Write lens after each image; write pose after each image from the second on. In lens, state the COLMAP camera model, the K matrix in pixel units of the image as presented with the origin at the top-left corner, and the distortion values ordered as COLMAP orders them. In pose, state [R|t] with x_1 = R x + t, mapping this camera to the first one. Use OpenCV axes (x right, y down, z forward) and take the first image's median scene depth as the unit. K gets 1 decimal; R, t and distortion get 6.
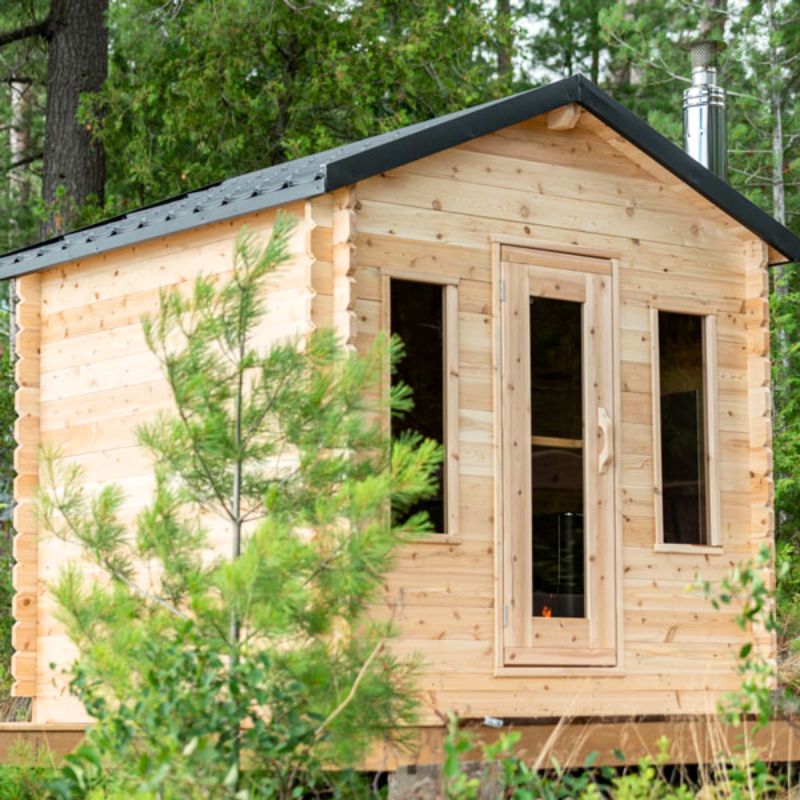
lens RADIAL K [[2558.8, 0, 400.0], [0, 2558.8, 400.0], [0, 0, 1]] dist [0.019881, -0.777360]
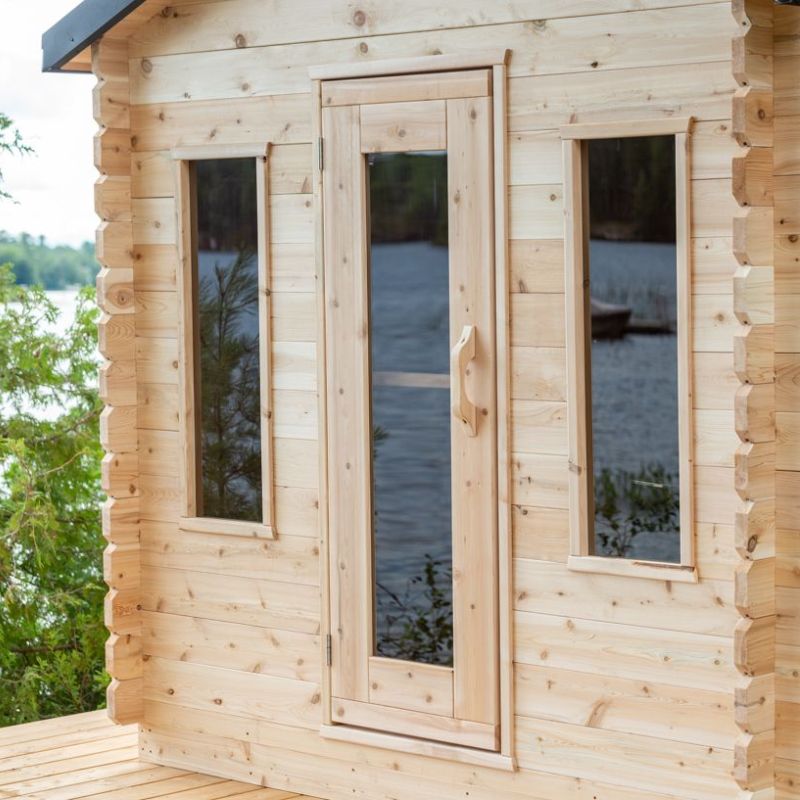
lens RADIAL K [[2558.8, 0, 400.0], [0, 2558.8, 400.0], [0, 0, 1]] dist [0.019881, -0.777360]
pose [[0.128378, 0.069143, -0.989312, 0.680112], [0.135749, 0.986952, 0.086593, -0.034322], [0.982391, -0.145415, 0.117317, 0.924276]]
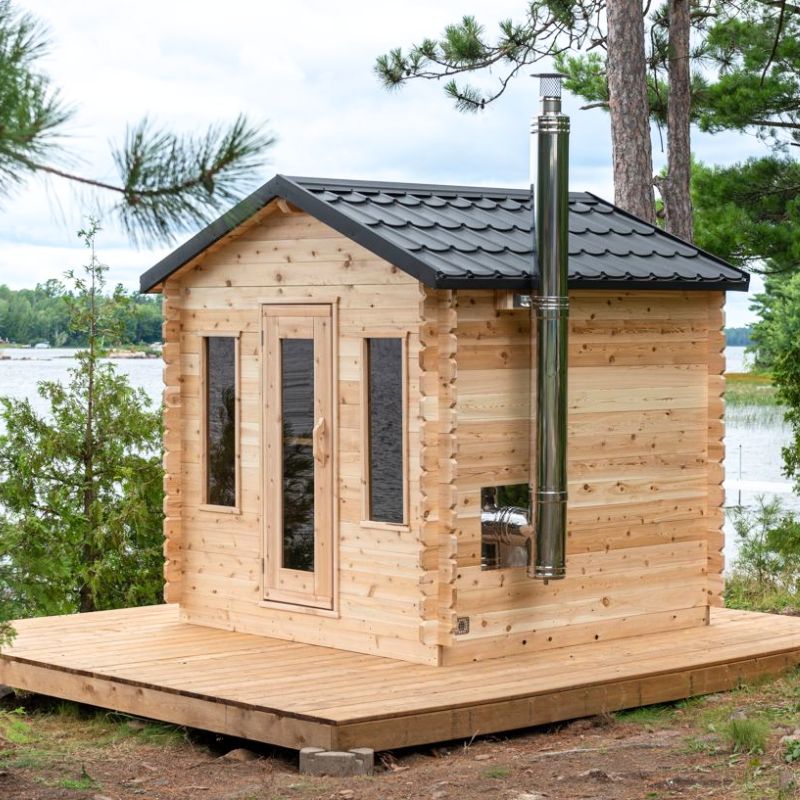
lens RADIAL K [[2191.5, 0, 400.1], [0, 2191.5, 296.6], [0, 0, 1]] dist [-0.045939, 0.222137]
pose [[0.084288, 0.002597, -0.996438, 1.245308], [0.125287, 0.992033, 0.013183, -0.071064], [0.988534, -0.125951, 0.083291, 0.966461]]
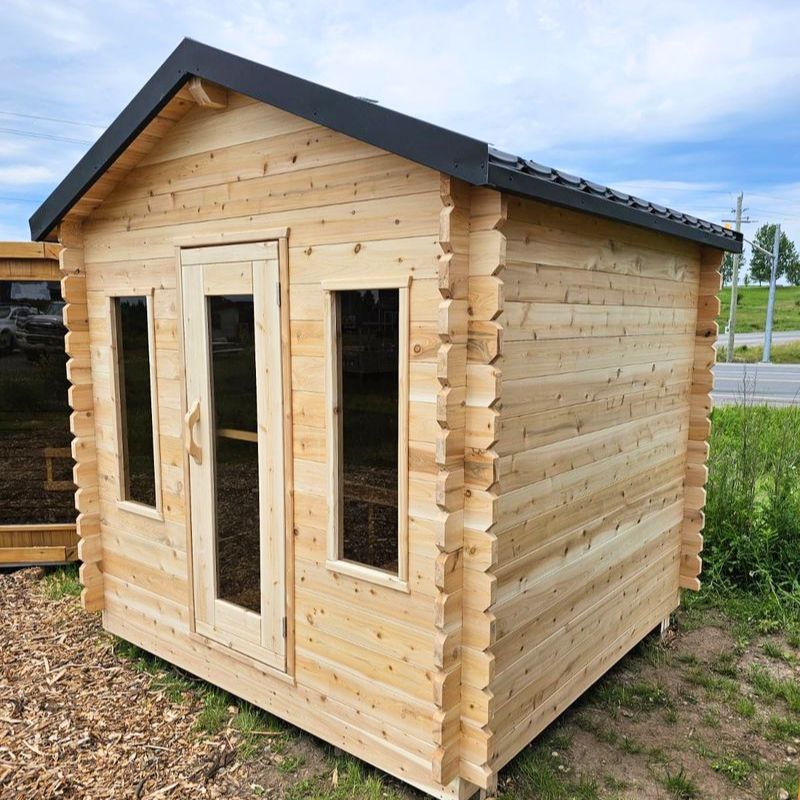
lens RADIAL K [[711.7, 0, 400.0], [0, 711.7, 400.0], [0, 0, 1]] dist [0.100354, 0.005183]
pose [[0.234170, 0.120779, -0.964664, 0.350135], [0.115168, 0.981820, 0.150884, -0.034186], [0.965350, -0.146431, 0.216003, 1.005011]]
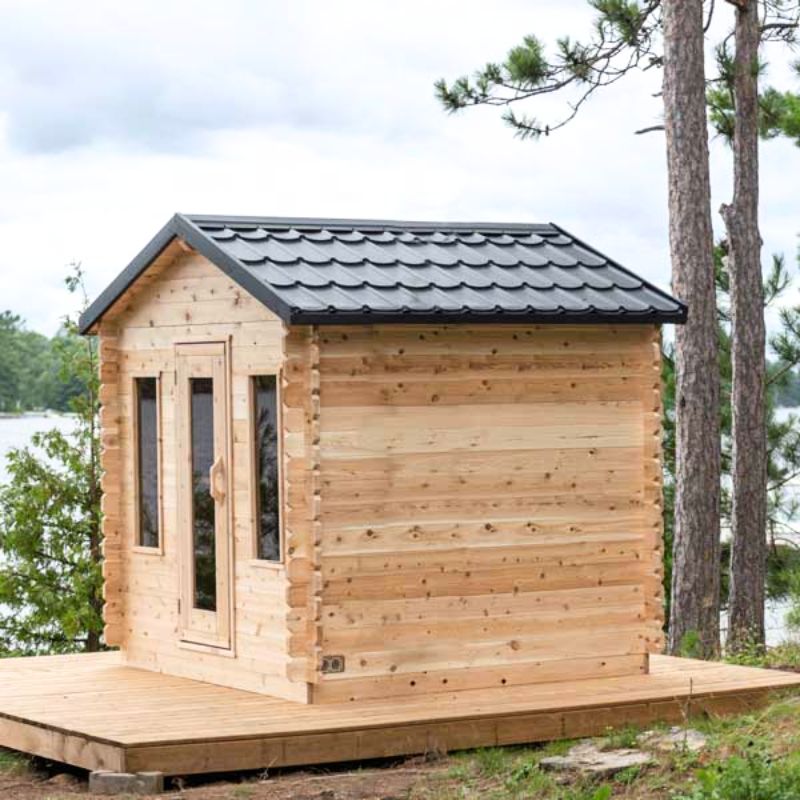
lens RADIAL K [[2558.8, 0, 400.0], [0, 2558.8, 400.0], [0, 0, 1]] dist [0.019881, -0.777360]
pose [[-0.103710, 0.021683, -0.994371, 1.417366], [0.137586, 0.990463, 0.007248, -0.023303], [0.985045, -0.136059, -0.105704, 1.255959]]
